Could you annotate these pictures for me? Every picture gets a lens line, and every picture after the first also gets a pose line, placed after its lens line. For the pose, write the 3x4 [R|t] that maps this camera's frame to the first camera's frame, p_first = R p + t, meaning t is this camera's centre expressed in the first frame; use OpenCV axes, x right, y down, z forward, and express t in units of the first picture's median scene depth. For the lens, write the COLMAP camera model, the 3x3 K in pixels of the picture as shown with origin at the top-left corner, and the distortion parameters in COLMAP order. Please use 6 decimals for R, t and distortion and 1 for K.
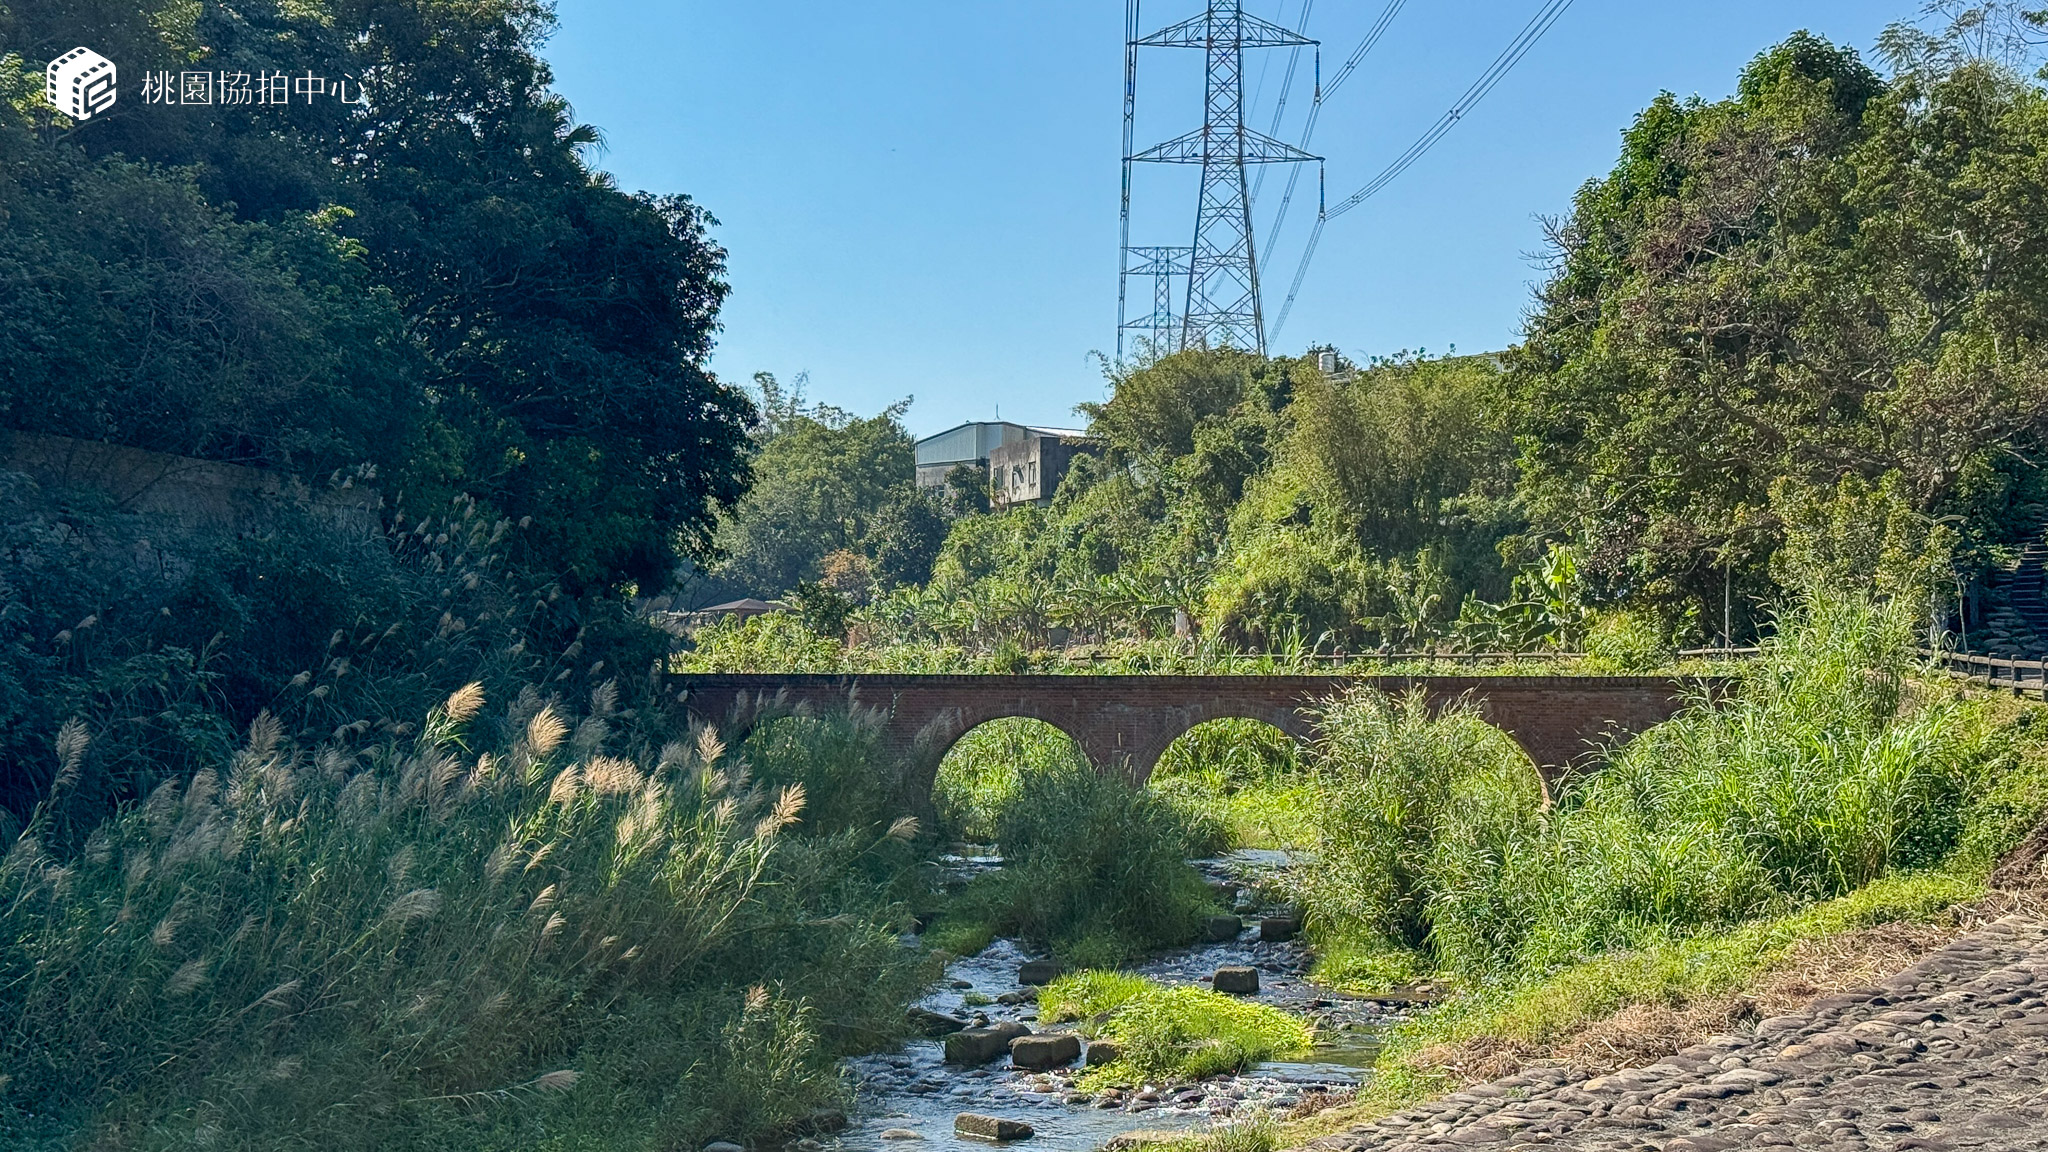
lens RADIAL K [[2961.5, 0, 1010.5], [0, 2961.5, 576.6], [0, 0, 1]] dist [0.107257, 0.011589]
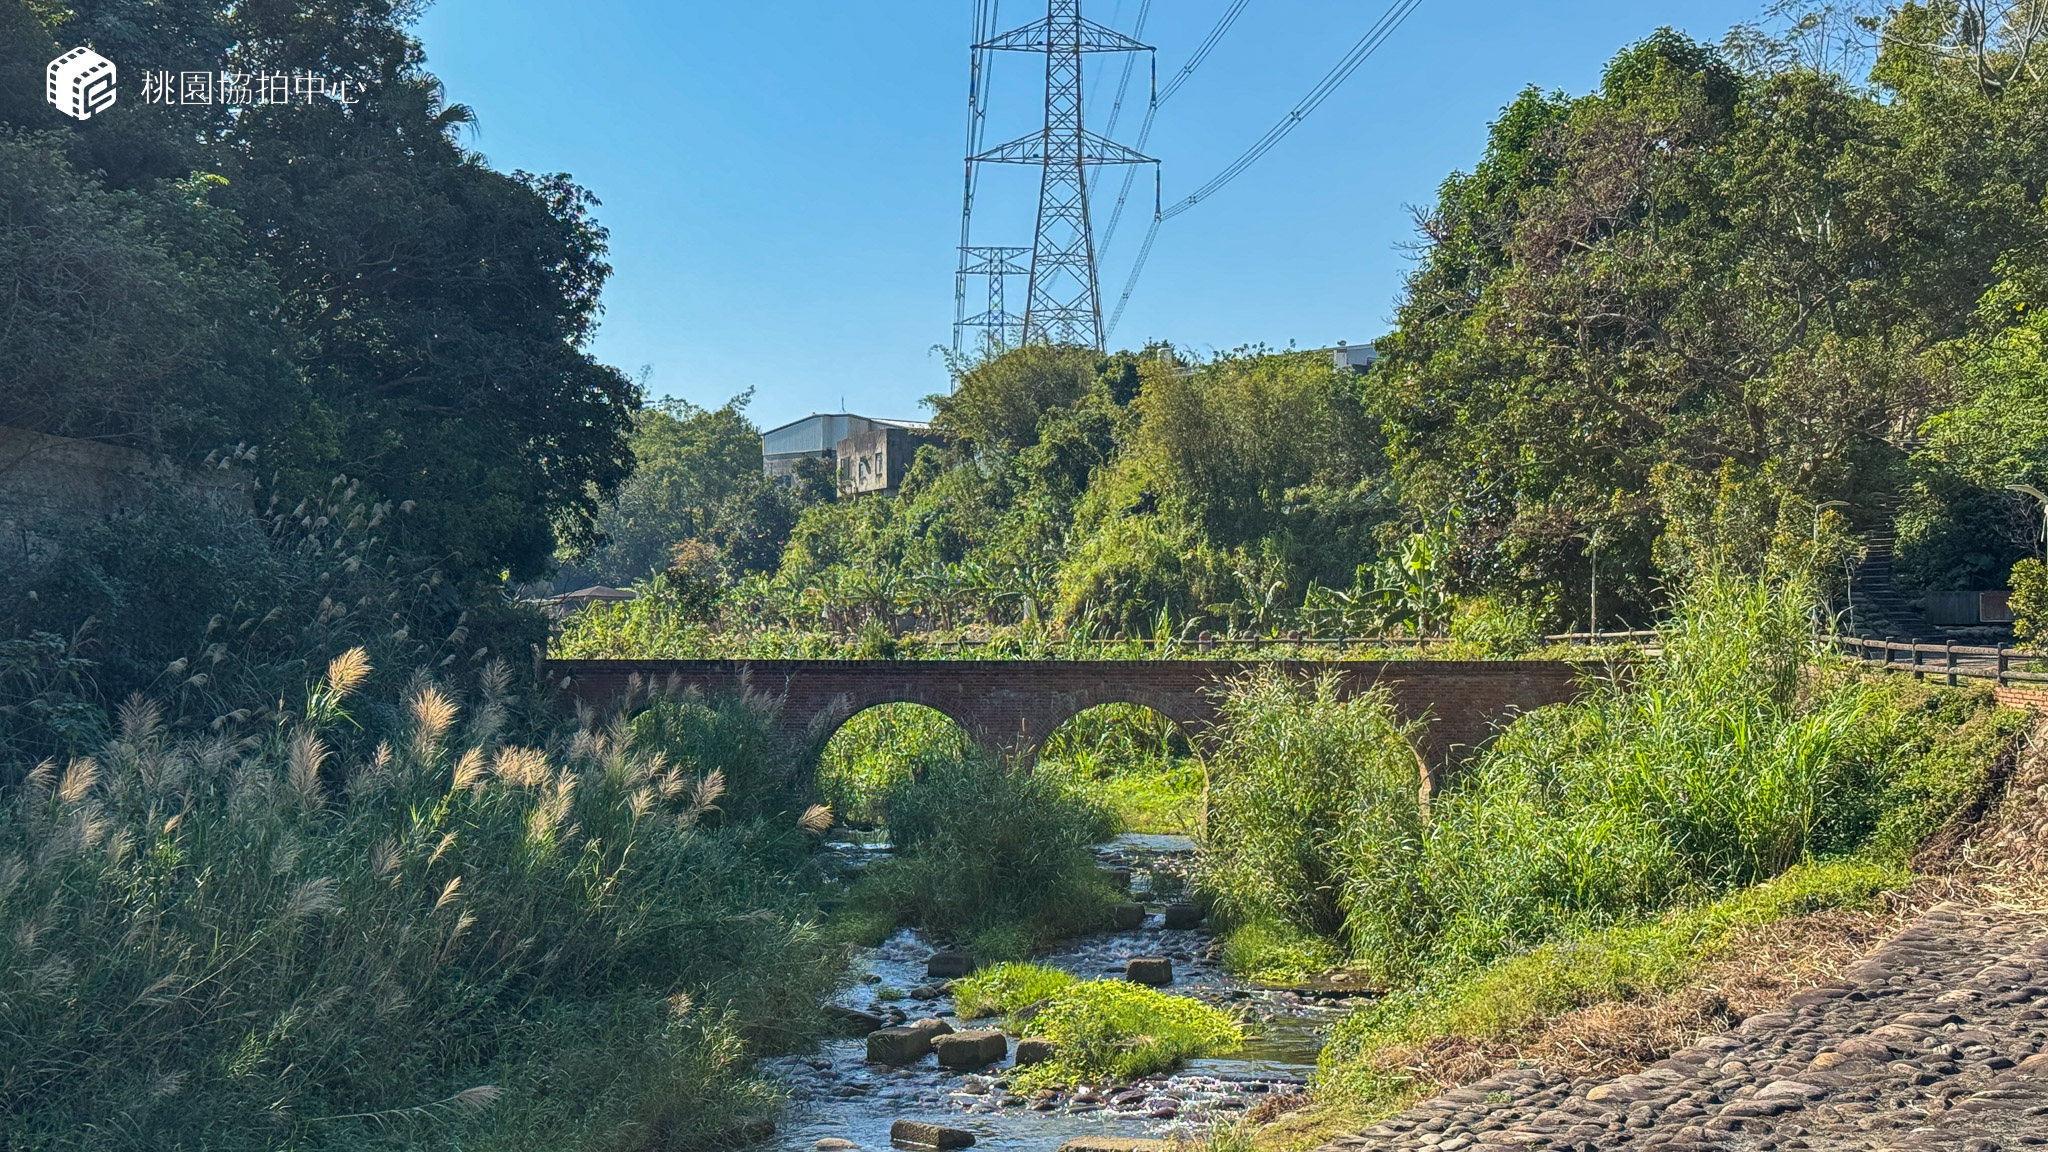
lens RADIAL K [[2845.3, 0, 1024.0], [0, 2845.3, 576.0], [0, 0, 1]] dist [0.132734, -0.136223]
pose [[0.998010, 0.000498, 0.063047, -0.016789], [-0.000727, 0.999993, 0.003621, 0.001341], [-0.063045, -0.003659, 0.998004, 0.040953]]
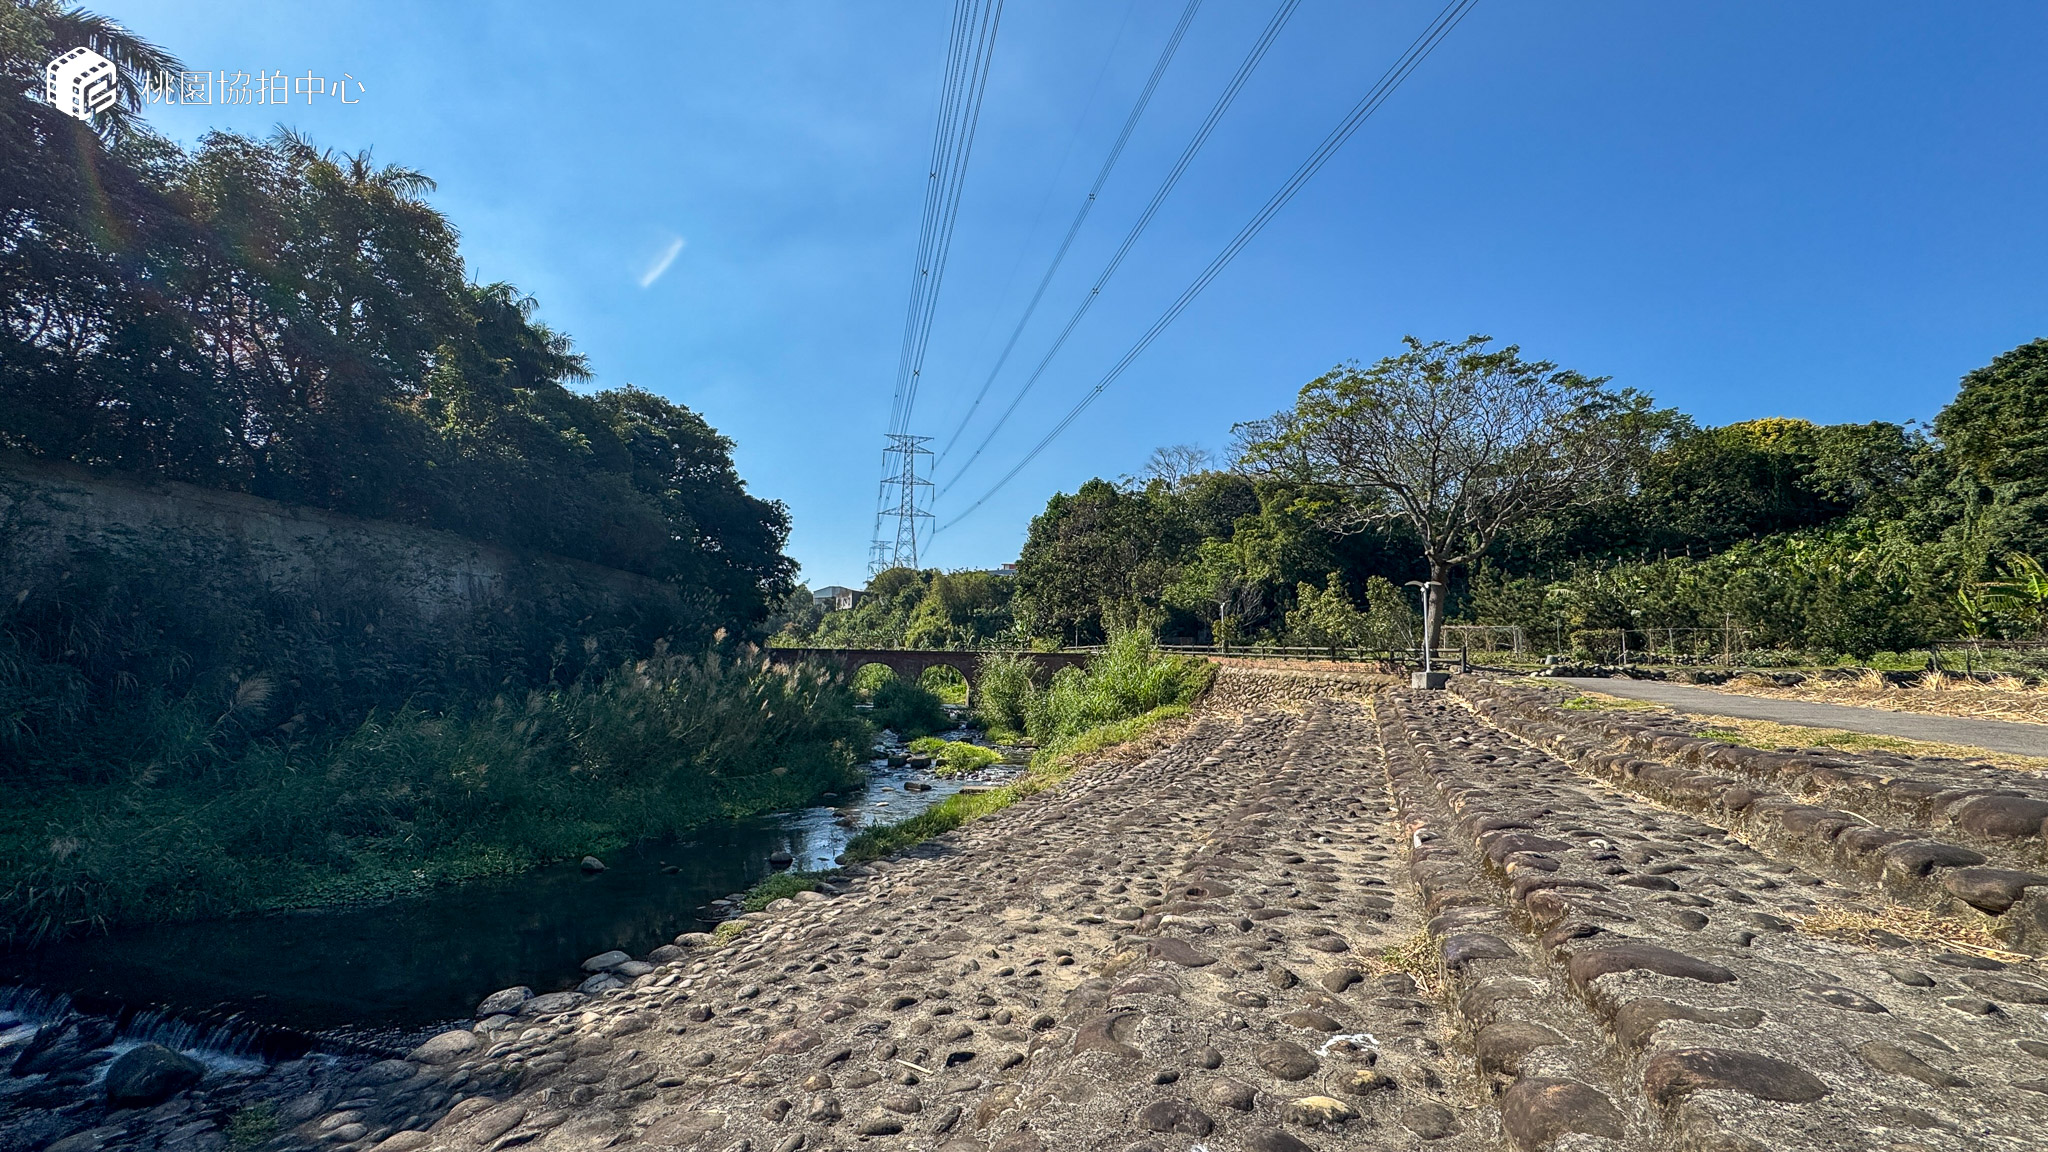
lens RADIAL K [[816.8, 0, 1024.1], [0, 816.8, 571.9], [0, 0, 1]] dist [-0.003034, -0.000425]
pose [[0.972803, 0.038870, 0.228351, -0.048116], [-0.020769, 0.996486, -0.081143, 0.016448], [-0.230702, 0.074194, 0.970192, 0.075832]]
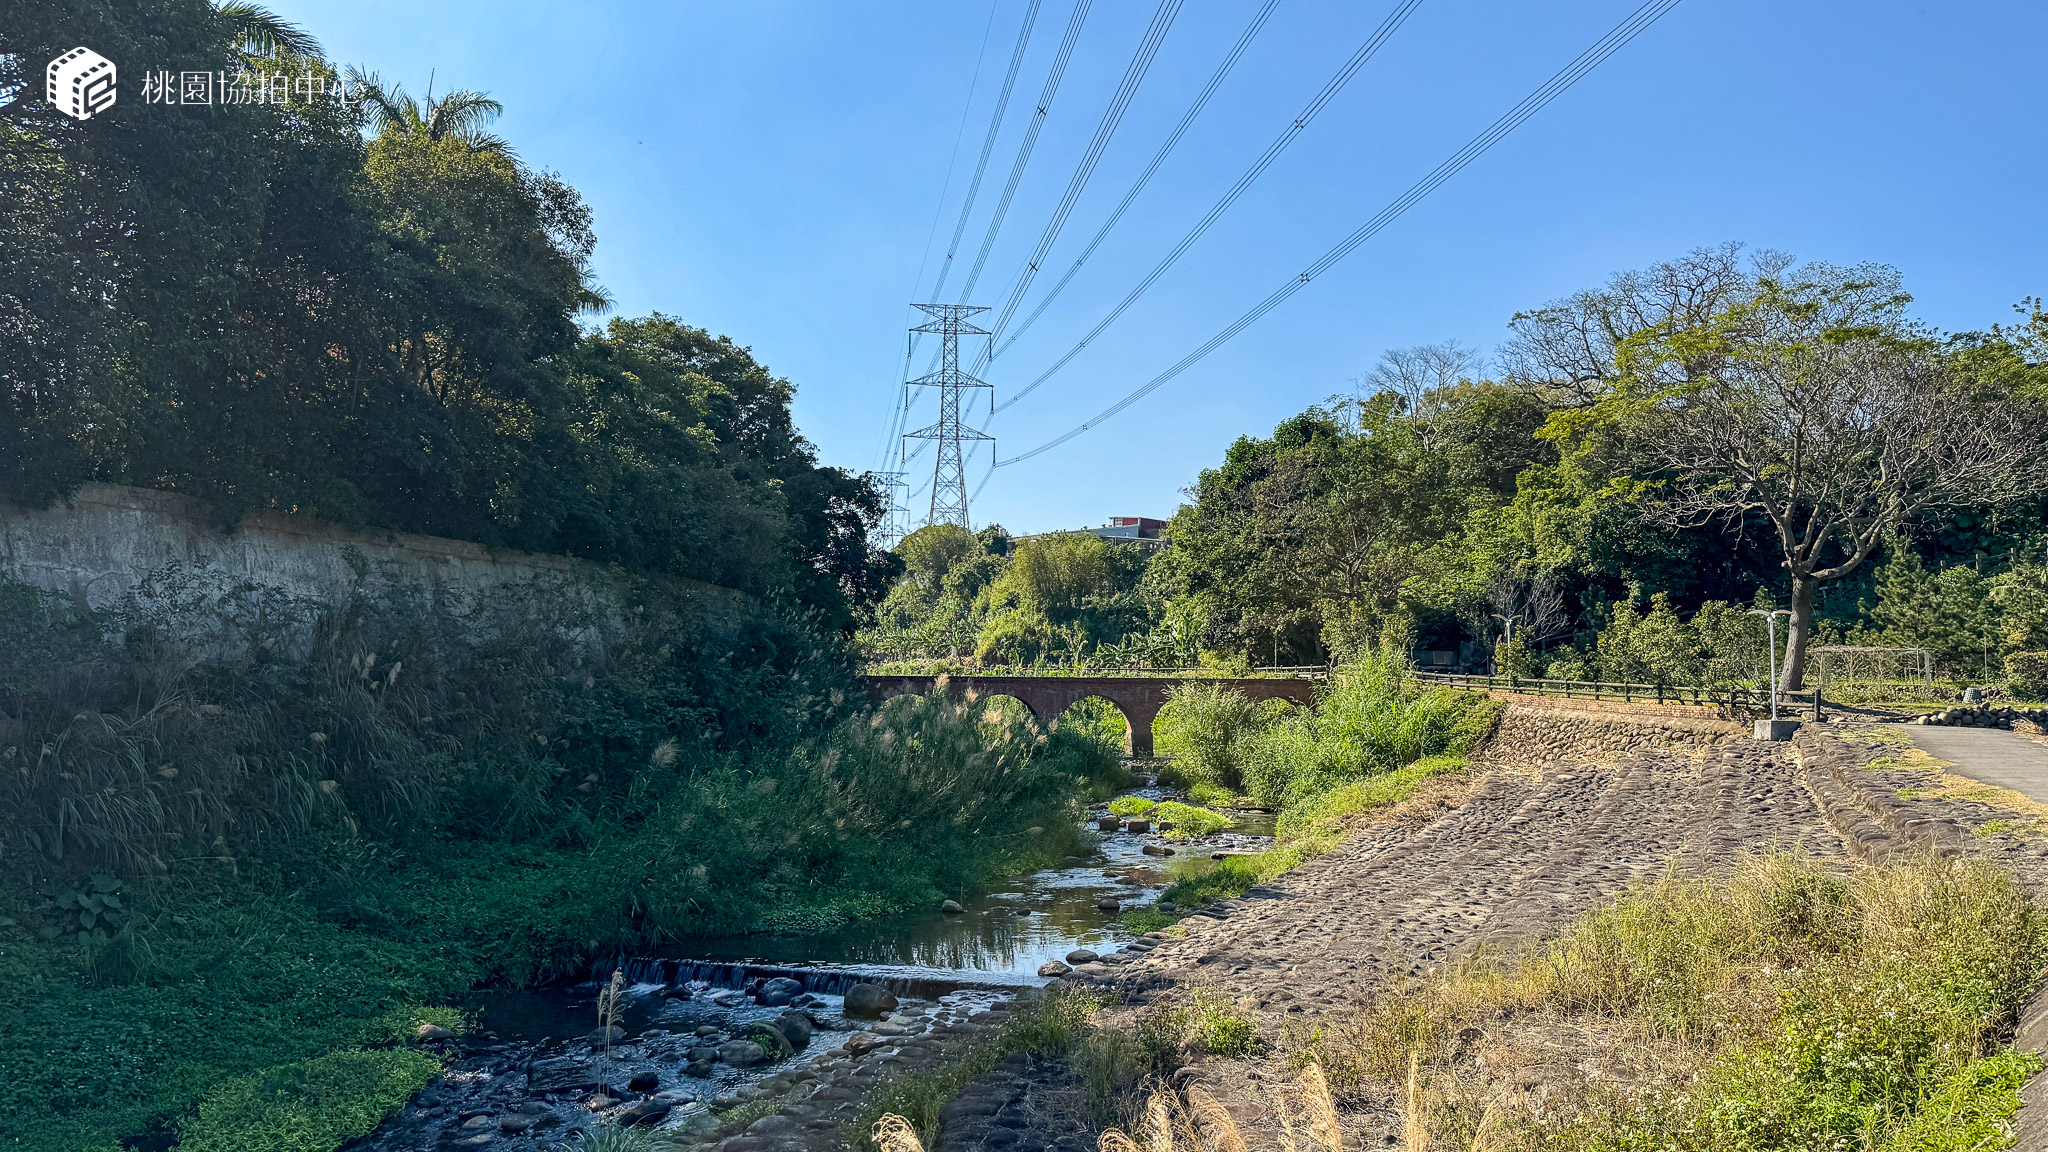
lens RADIAL K [[1419.4, 0, 1017.8], [0, 1419.4, 573.1], [0, 0, 1]] dist [0.176334, -0.367938]
pose [[0.987163, 0.016375, 0.158877, -0.163817], [-0.010295, 0.999185, -0.039022, -0.005036], [-0.159386, 0.036885, 0.986527, -0.117985]]
